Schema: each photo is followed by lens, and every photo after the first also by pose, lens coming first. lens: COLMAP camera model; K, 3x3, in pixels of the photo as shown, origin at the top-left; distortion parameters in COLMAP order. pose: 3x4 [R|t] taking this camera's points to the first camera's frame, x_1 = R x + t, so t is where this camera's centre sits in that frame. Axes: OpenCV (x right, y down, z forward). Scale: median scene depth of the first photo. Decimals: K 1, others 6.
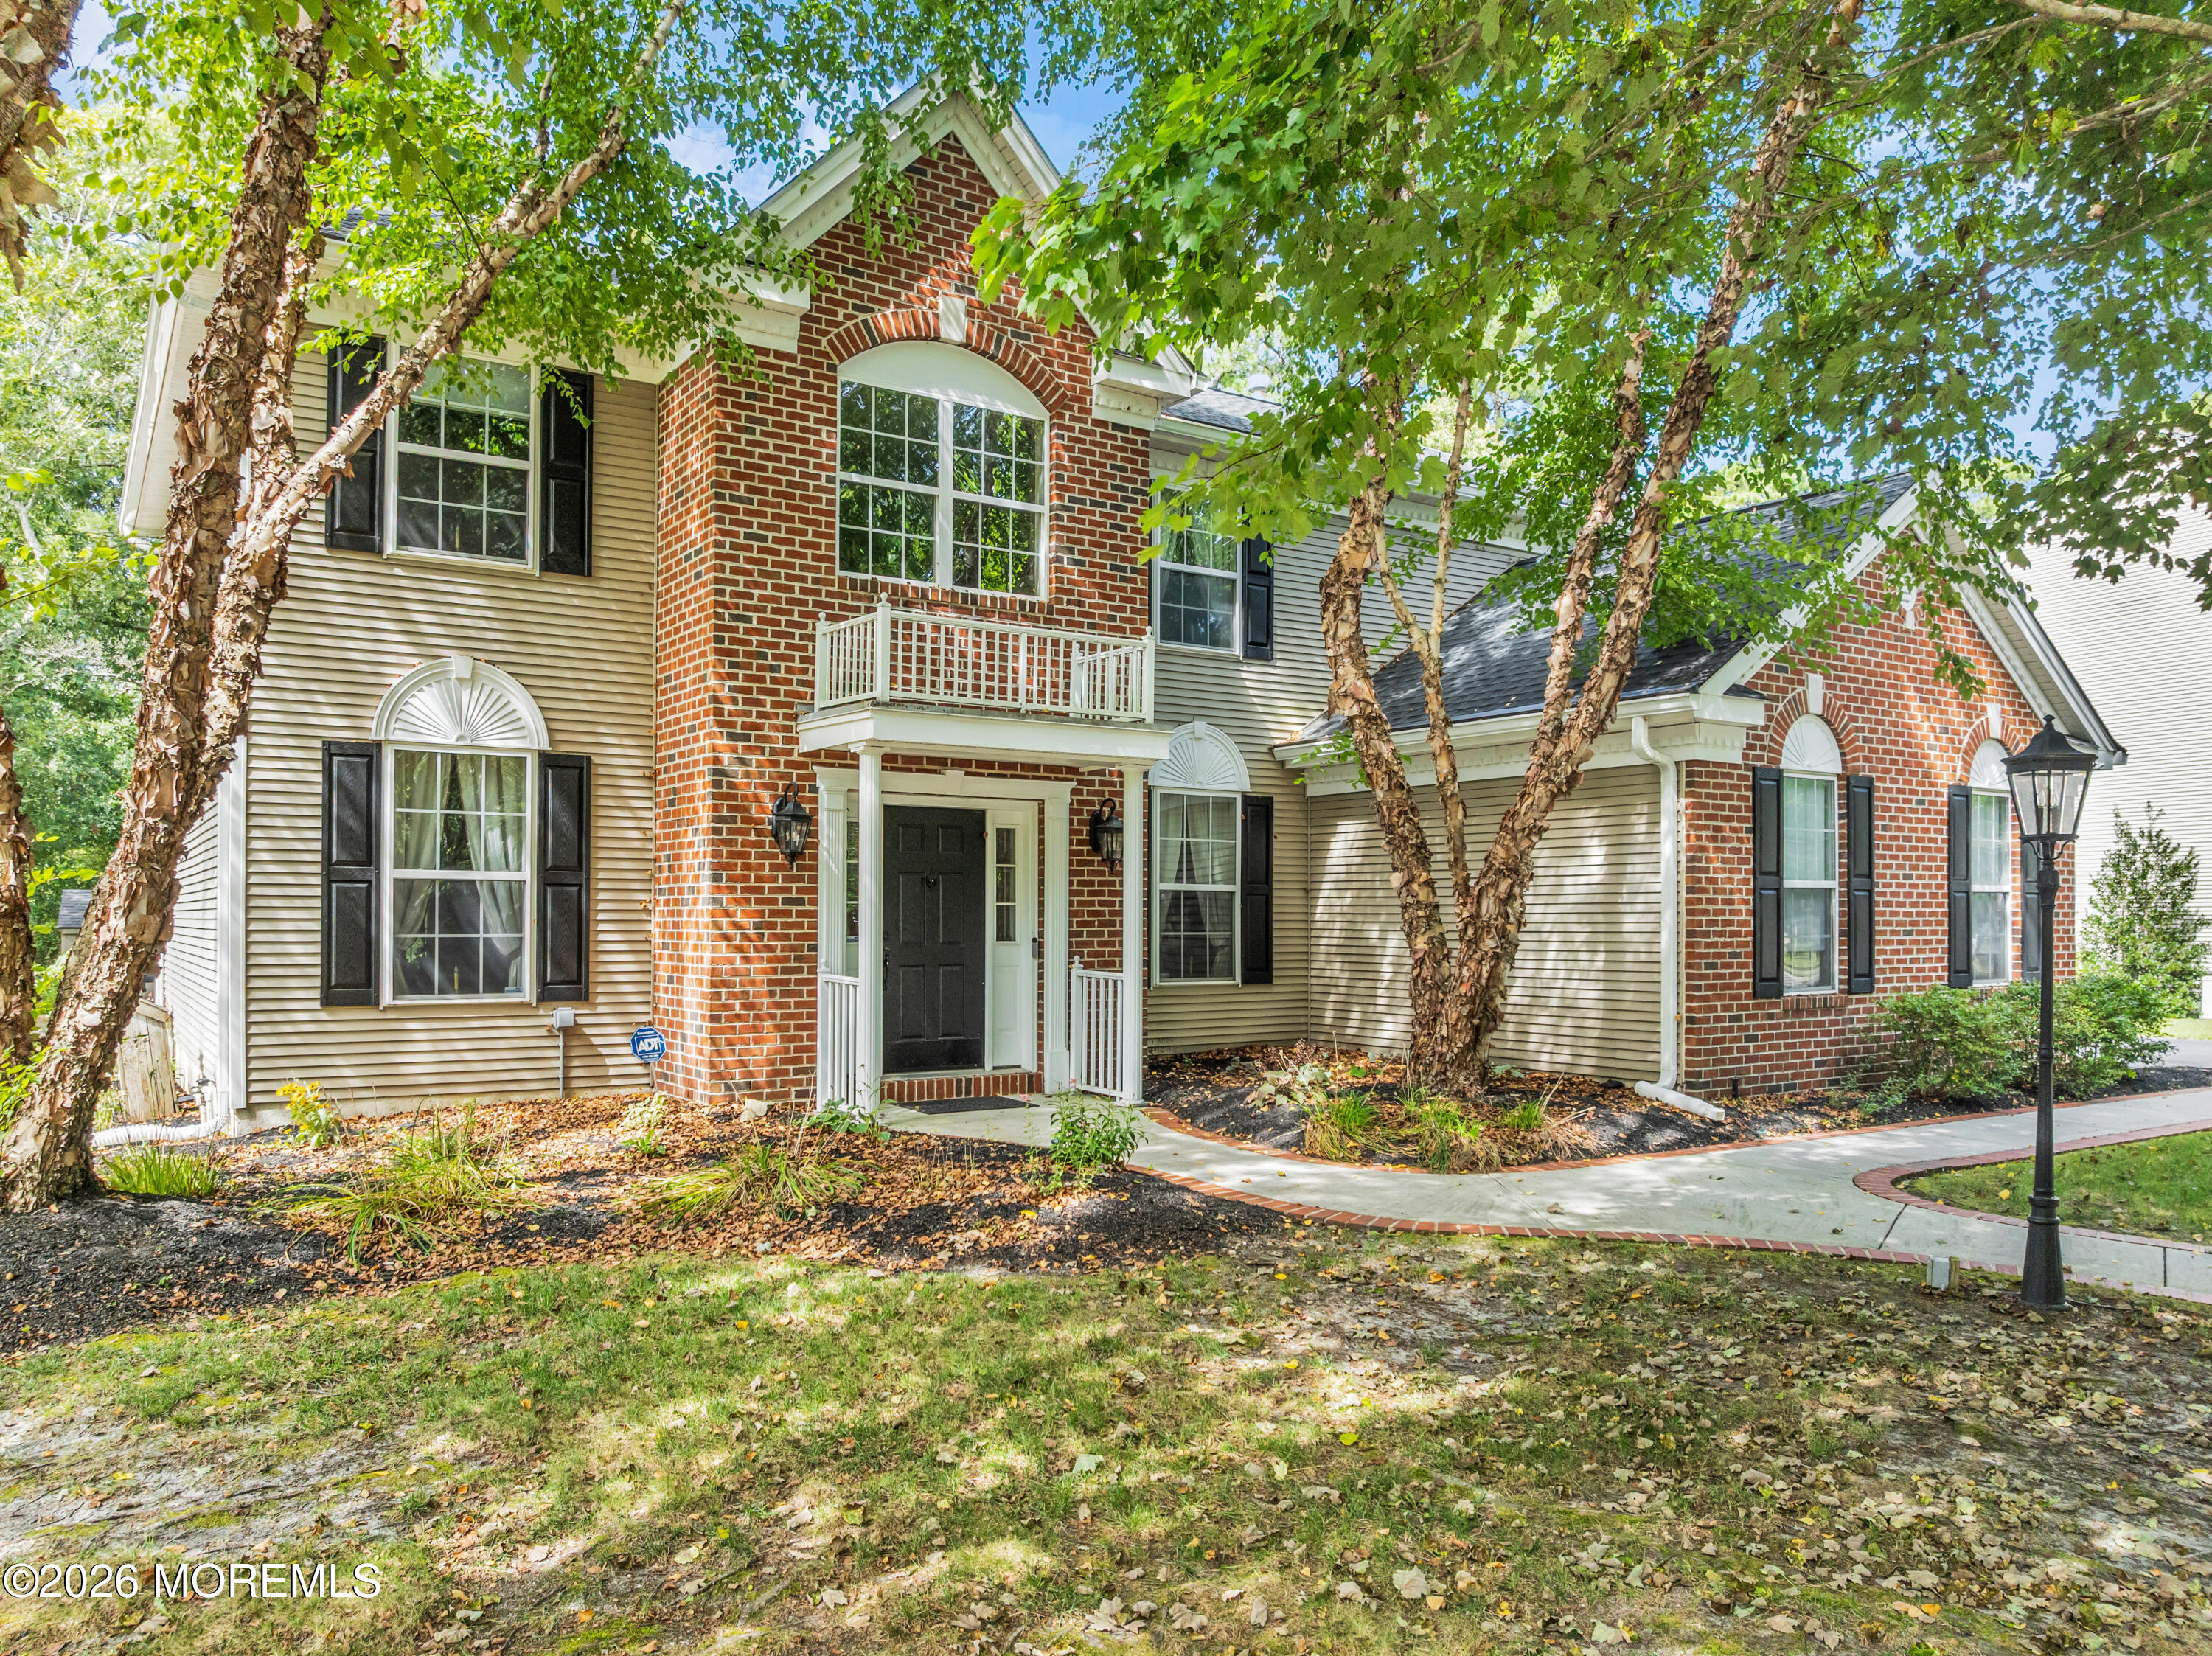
lens RADIAL K [[1574.9, 0, 1106.4], [0, 1574.9, 846.0], [0, 0, 1]] dist [-0.026937, -0.006778]
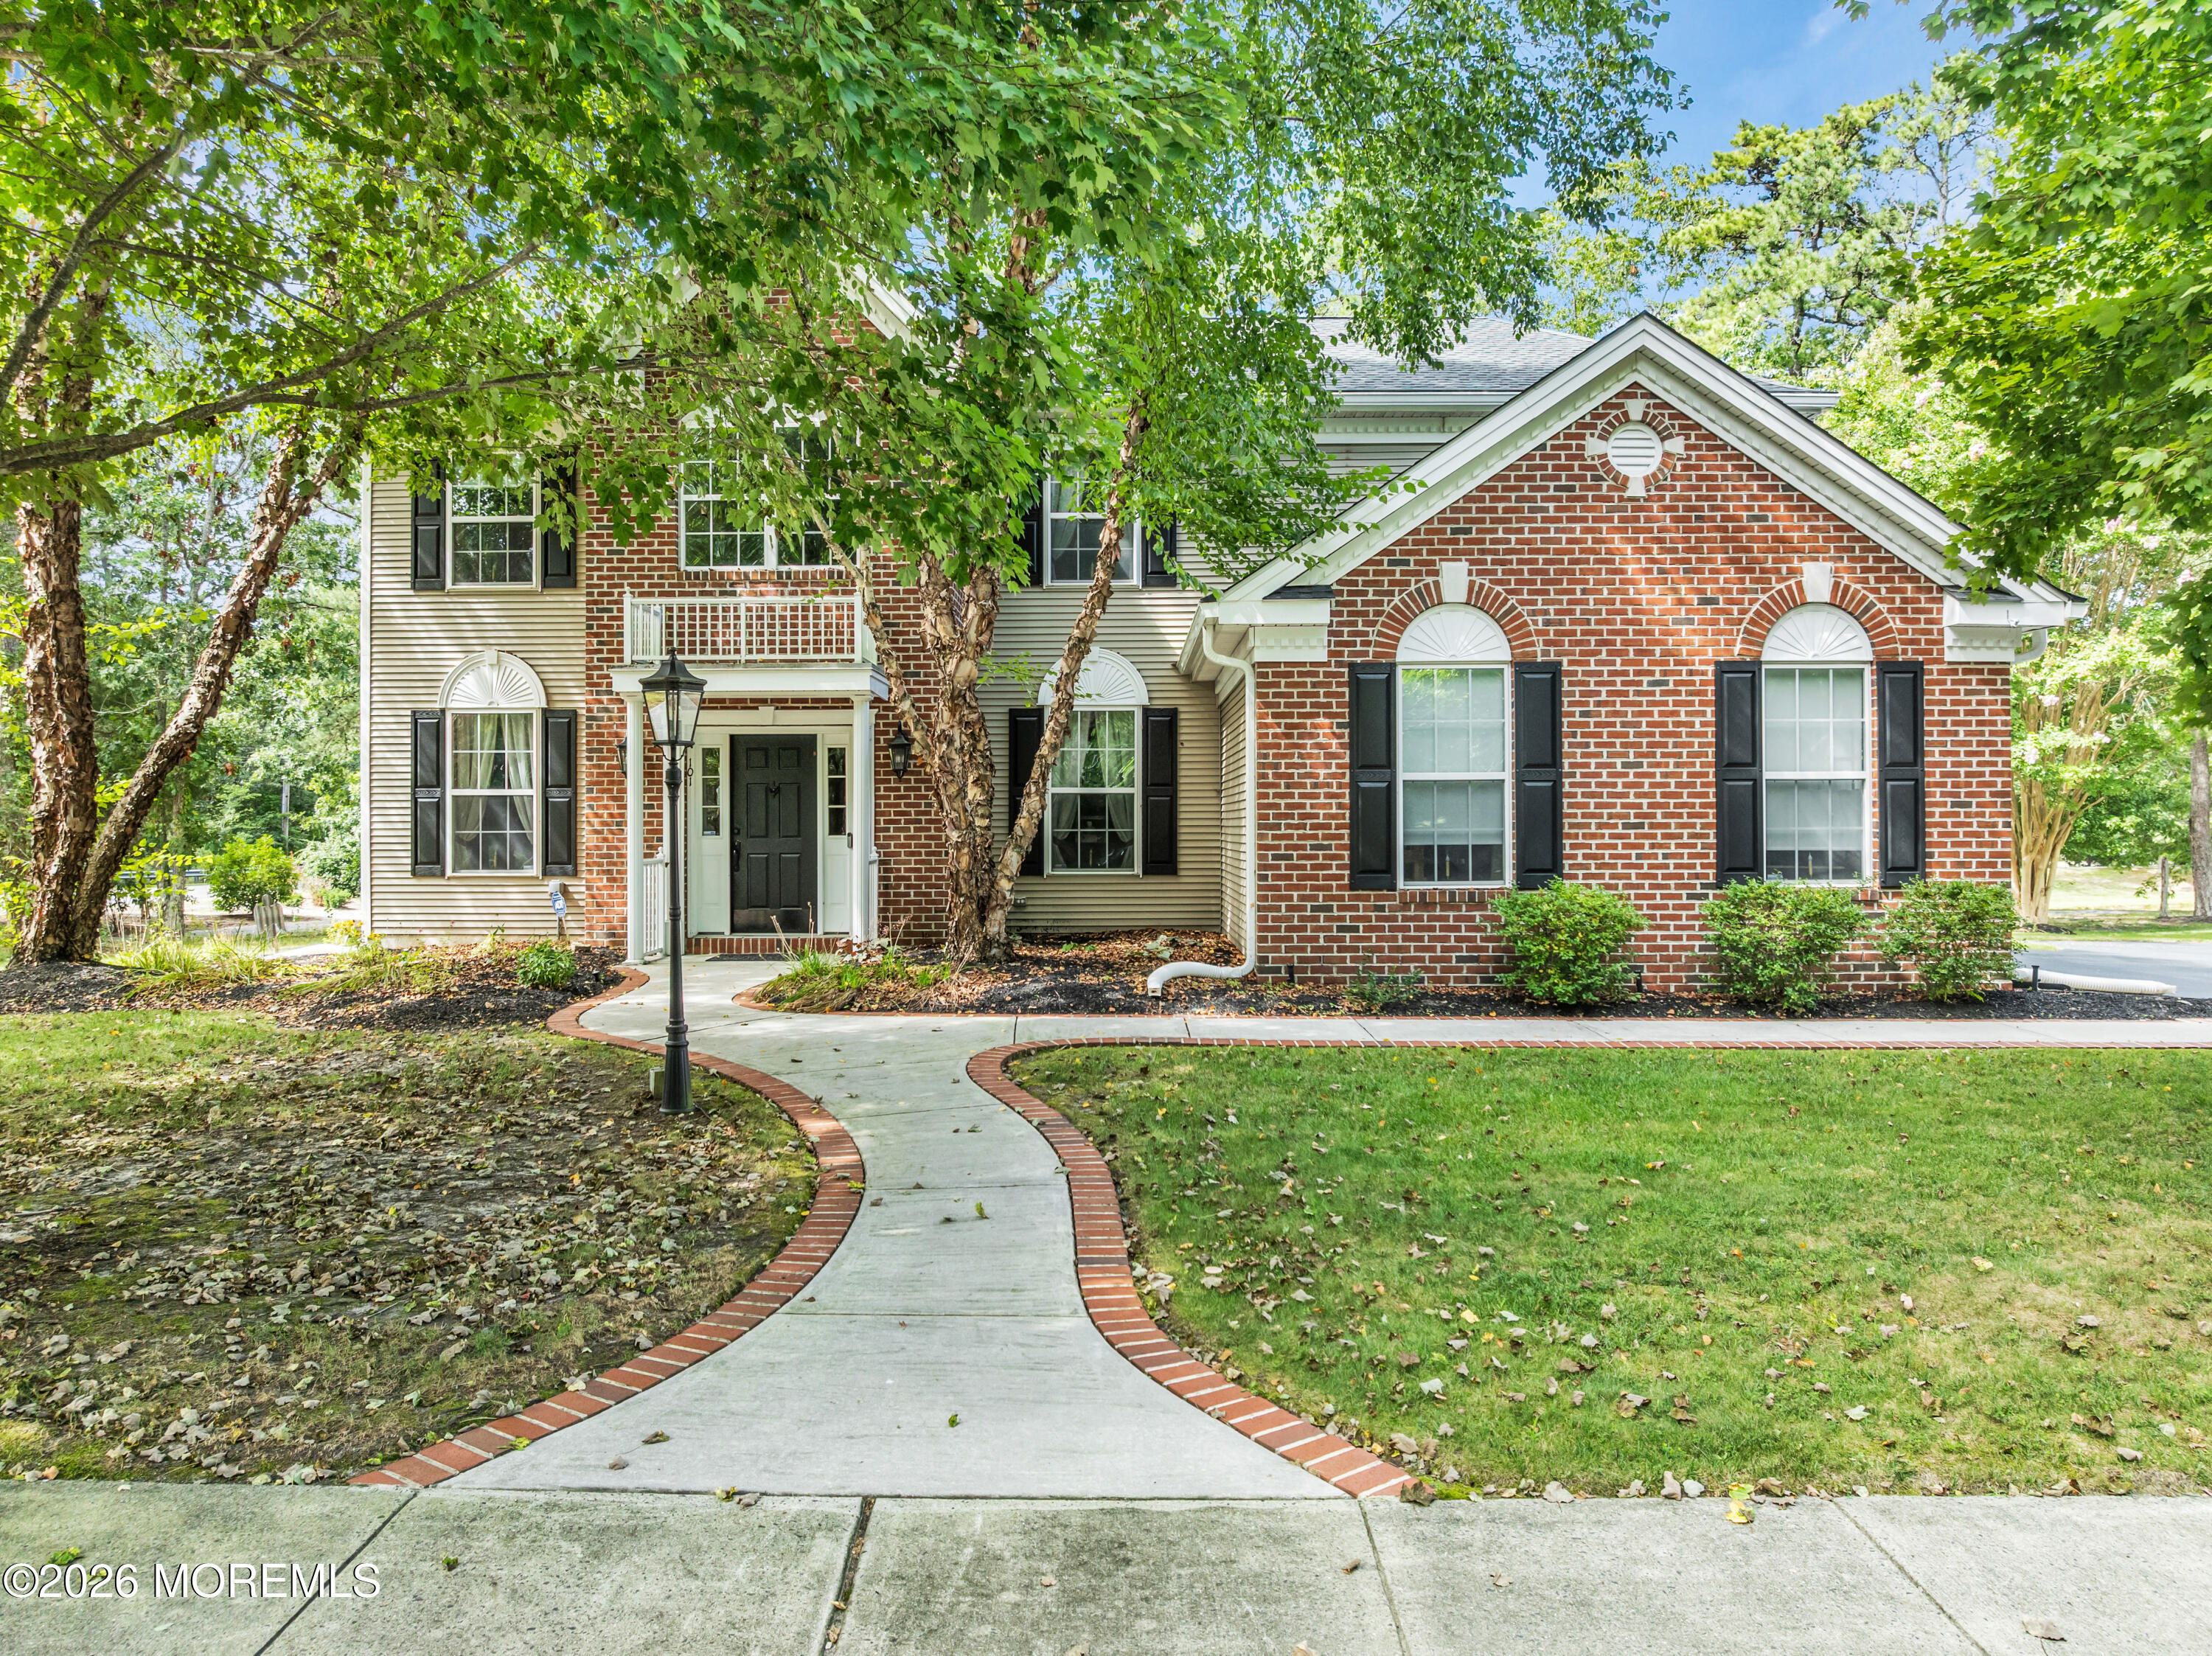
lens RADIAL K [[1574.9, 0, 1108.8], [0, 1574.9, 815.9], [0, 0, 1]] dist [-0.026937, -0.006778]
pose [[0.817531, -0.008353, -0.575824, 0.887453], [0.029823, 0.999167, 0.027848, 0.015928], [0.575112, -0.039940, 0.817099, 0.072983]]
